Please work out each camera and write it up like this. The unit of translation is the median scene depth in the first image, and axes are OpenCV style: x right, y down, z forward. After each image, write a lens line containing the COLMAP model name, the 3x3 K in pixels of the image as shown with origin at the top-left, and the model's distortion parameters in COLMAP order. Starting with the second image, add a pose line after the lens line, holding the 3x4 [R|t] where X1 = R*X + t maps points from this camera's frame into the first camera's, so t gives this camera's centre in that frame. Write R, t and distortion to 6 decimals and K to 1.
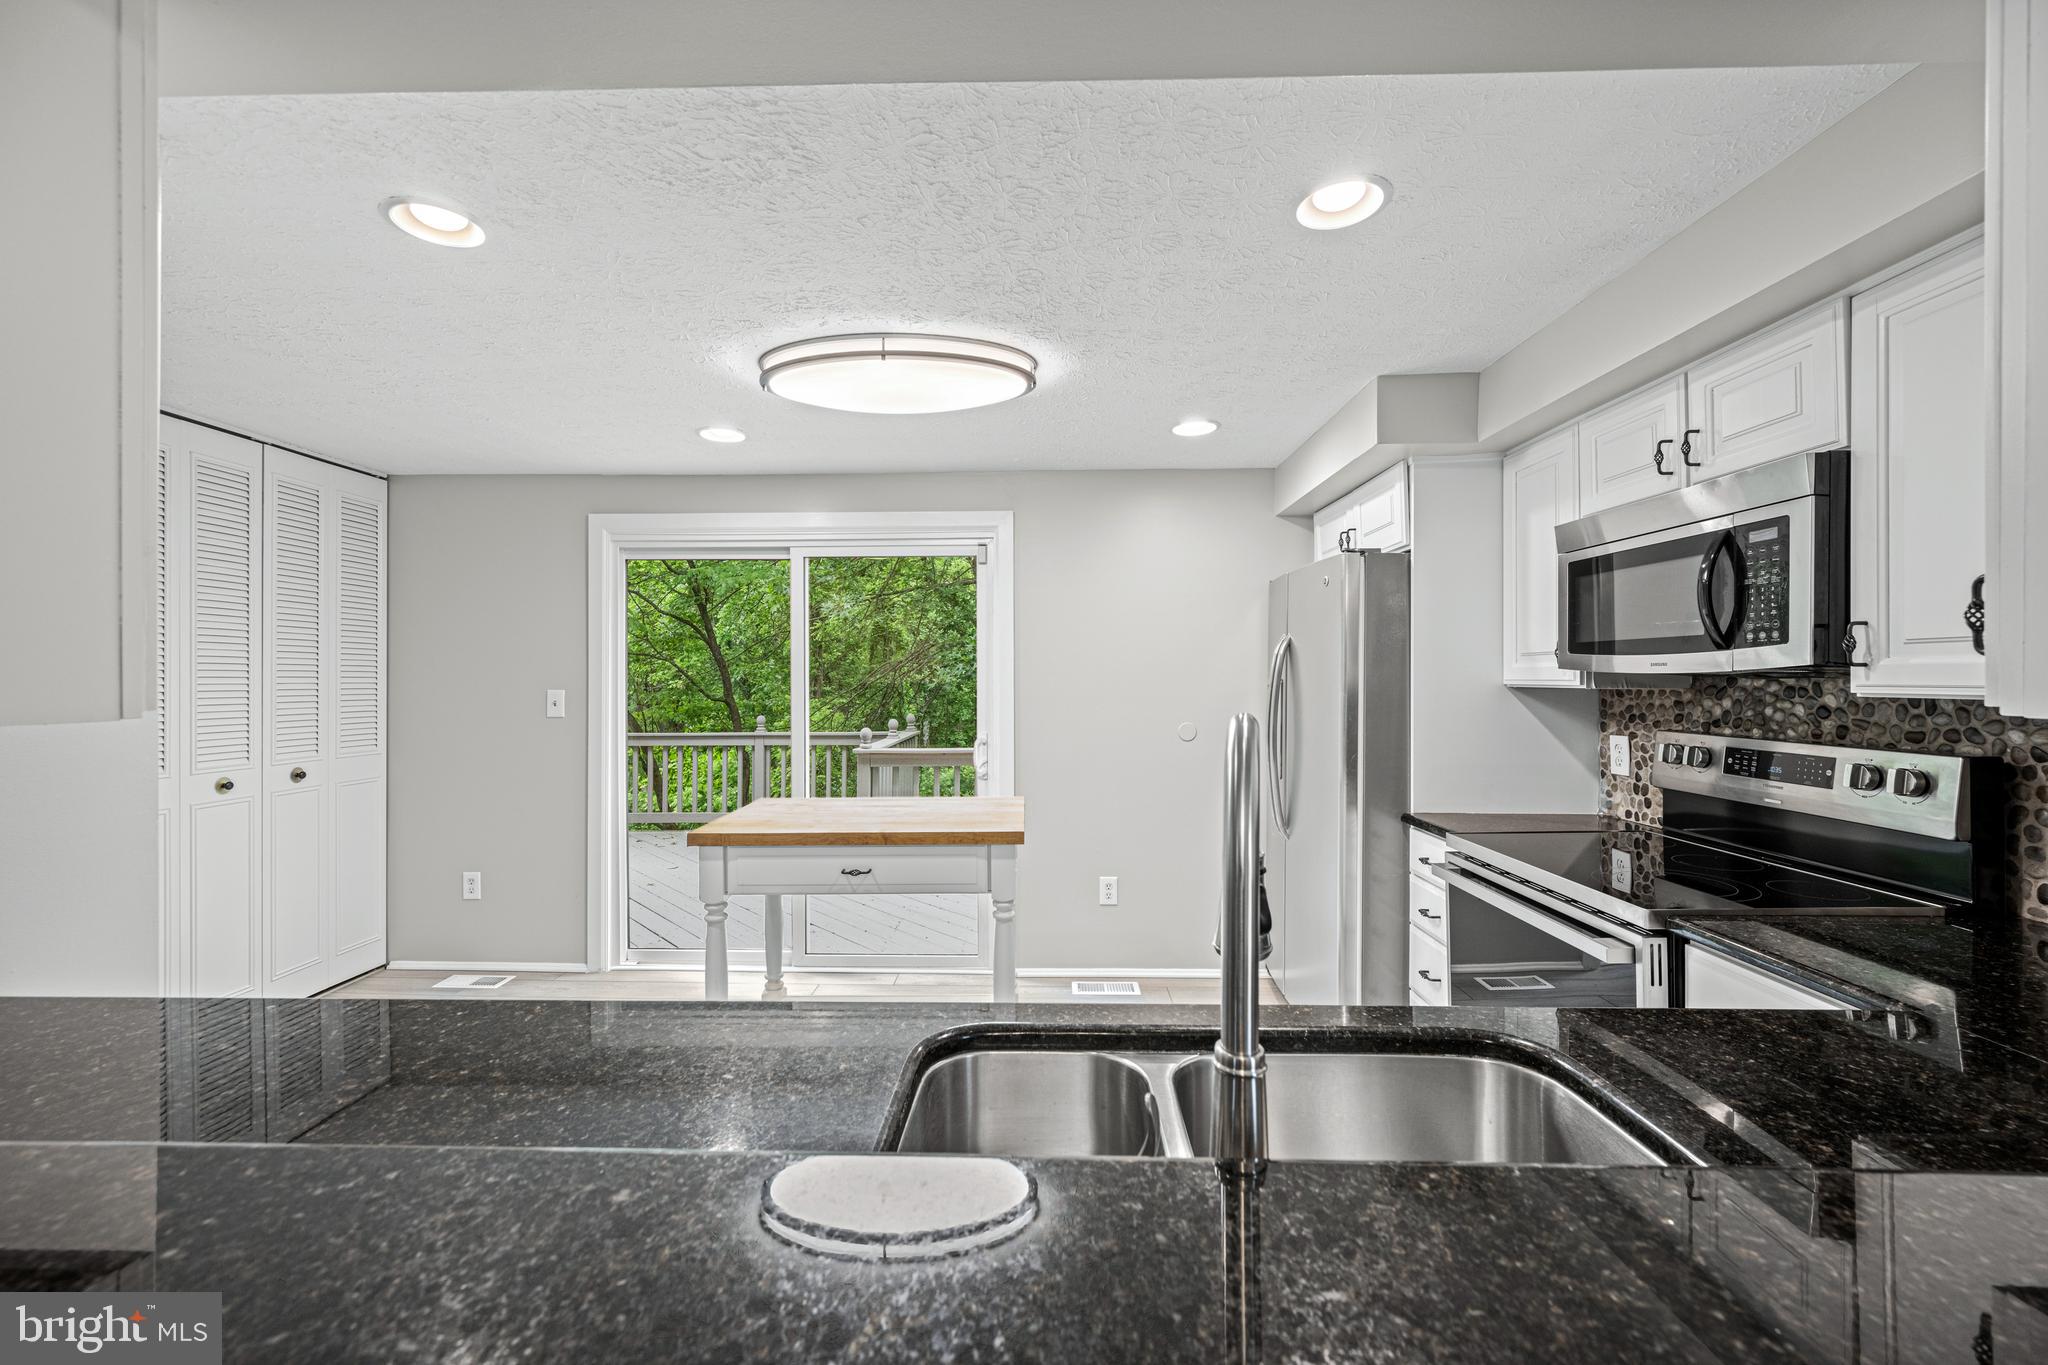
lens RADIAL K [[817.9, 0, 1028.4], [0, 817.9, 671.6], [0, 0, 1]] dist [-0.002118, 0.001678]
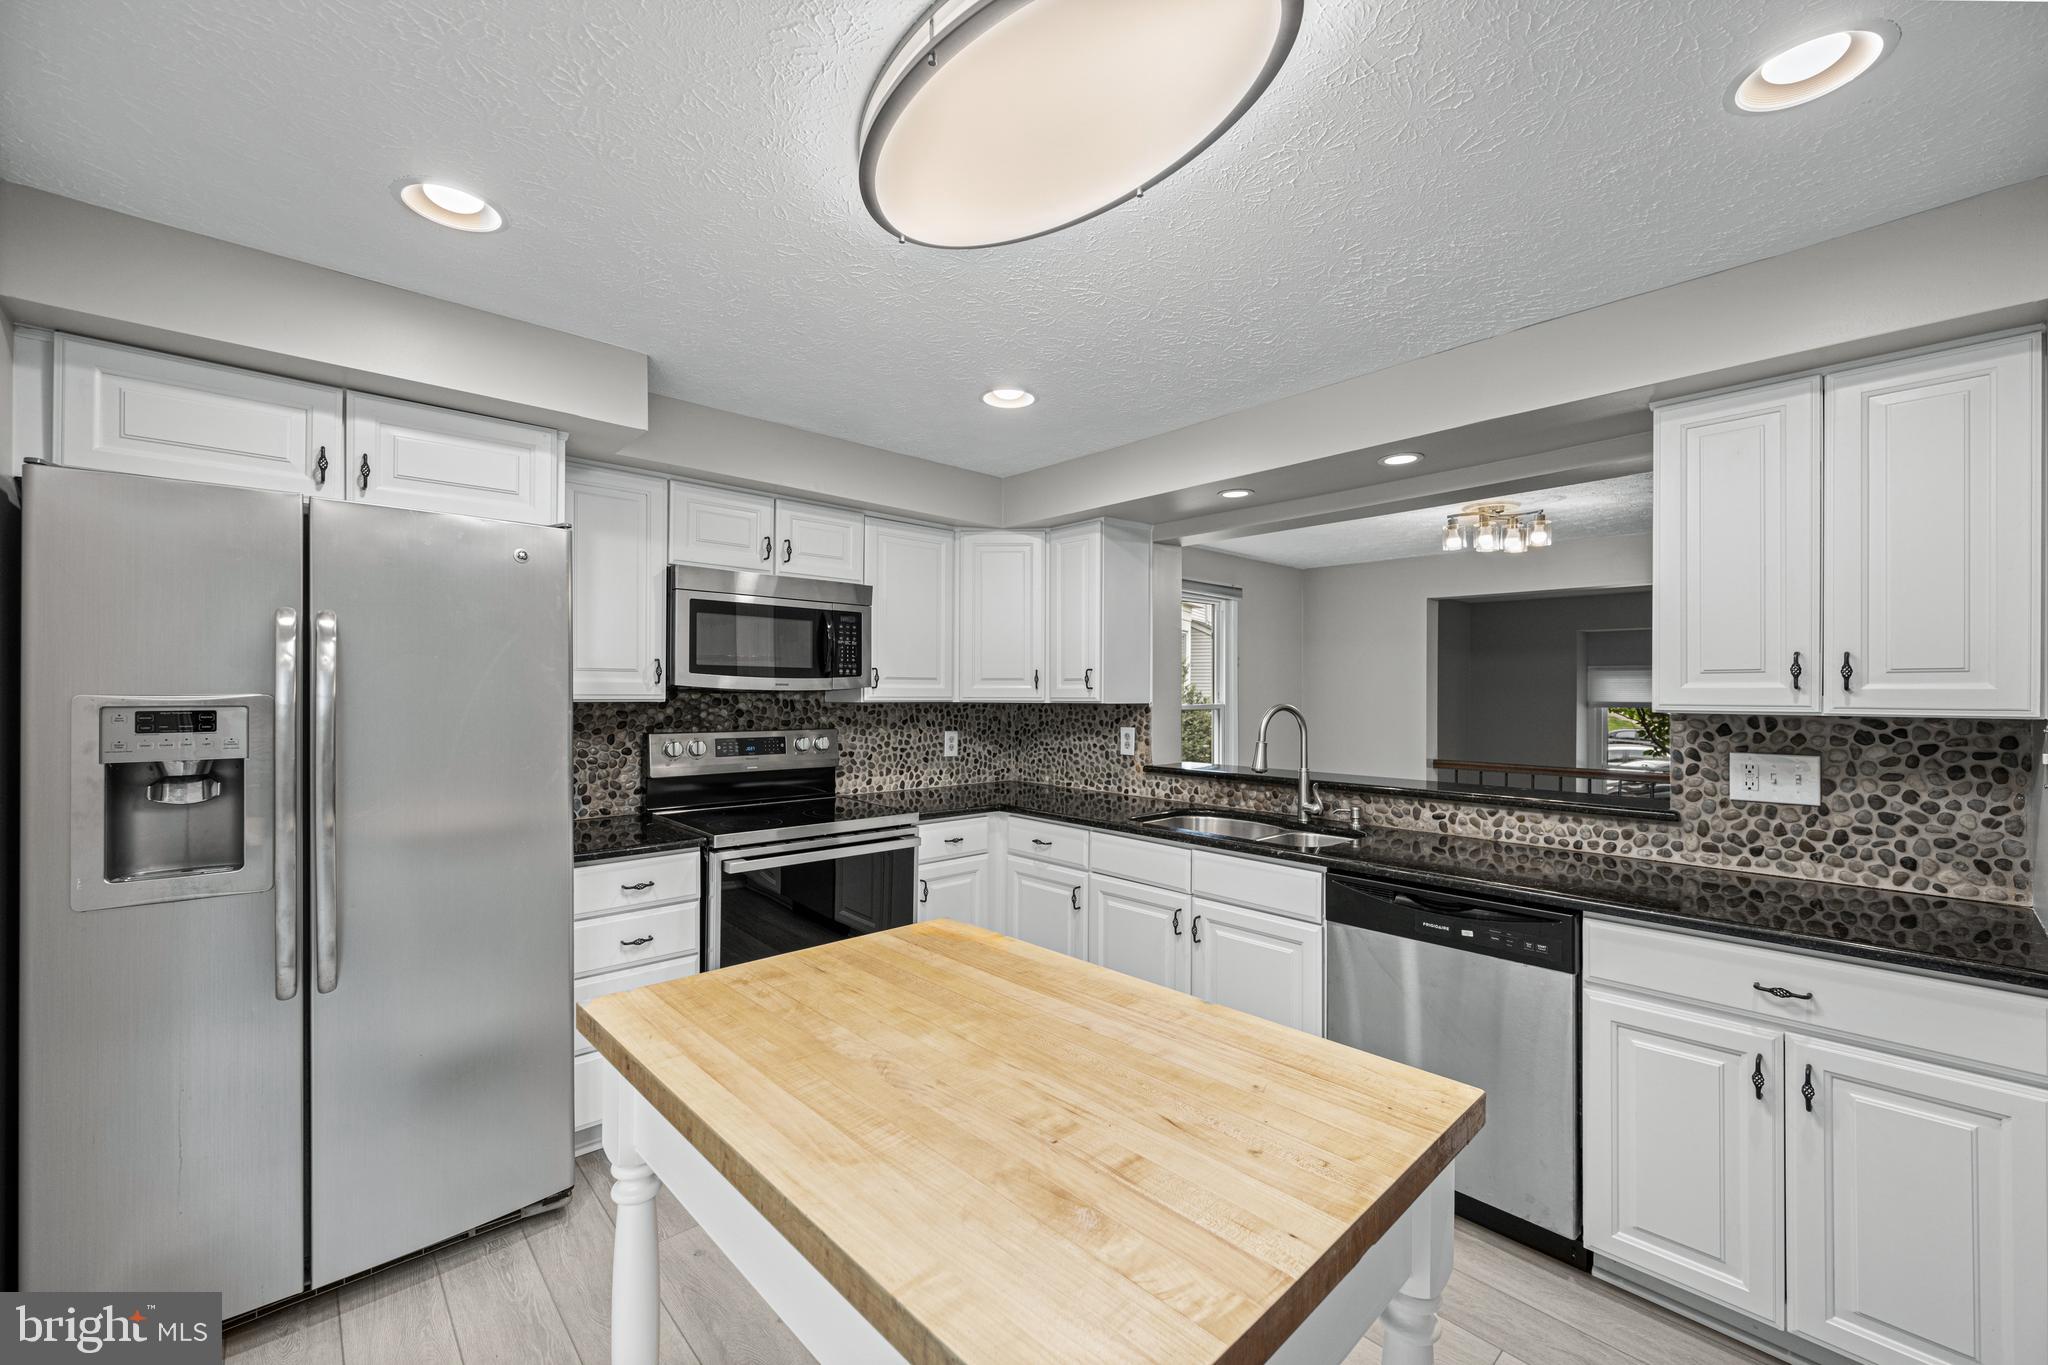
lens RADIAL K [[817.9, 0, 1027.4], [0, 817.9, 693.0], [0, 0, 1]] dist [-0.002118, 0.001678]
pose [[-0.698663, -0.001811, 0.715449, -0.502209], [-0.008794, 0.999943, -0.006057, 0.009426], [-0.715397, -0.010524, -0.698639, 1.332813]]
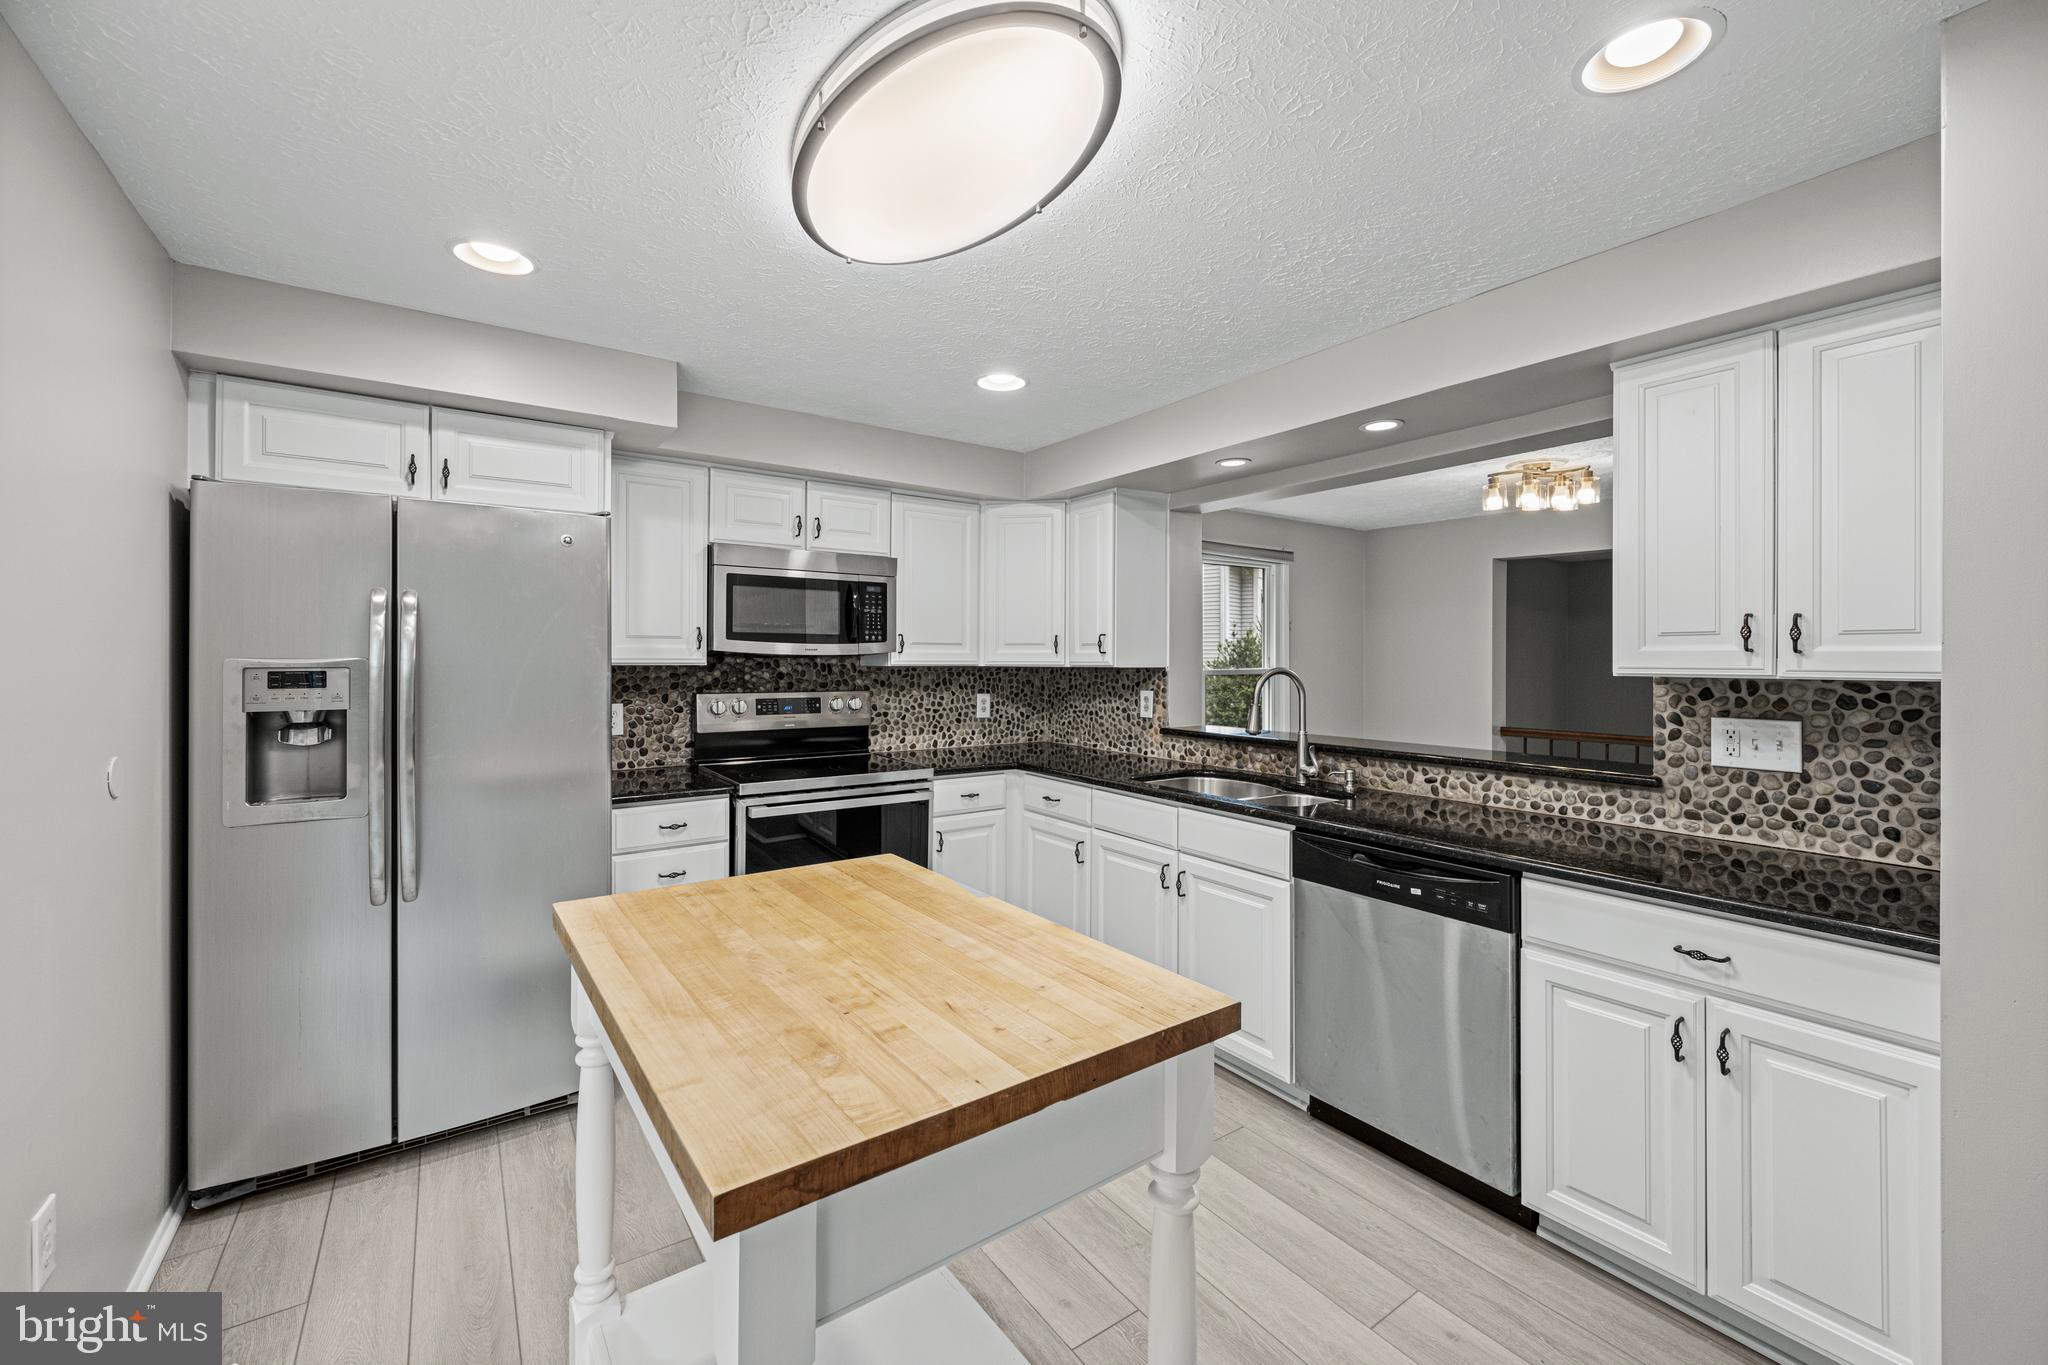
lens RADIAL K [[817.9, 0, 1019.5], [0, 817.9, 657.3], [0, 0, 1]] dist [-0.002118, 0.001678]
pose [[-0.596168, -0.000086, 0.802860, -0.652417], [-0.008937, 0.999939, -0.006530, 0.010890], [-0.802810, -0.011068, -0.596132, 1.270998]]
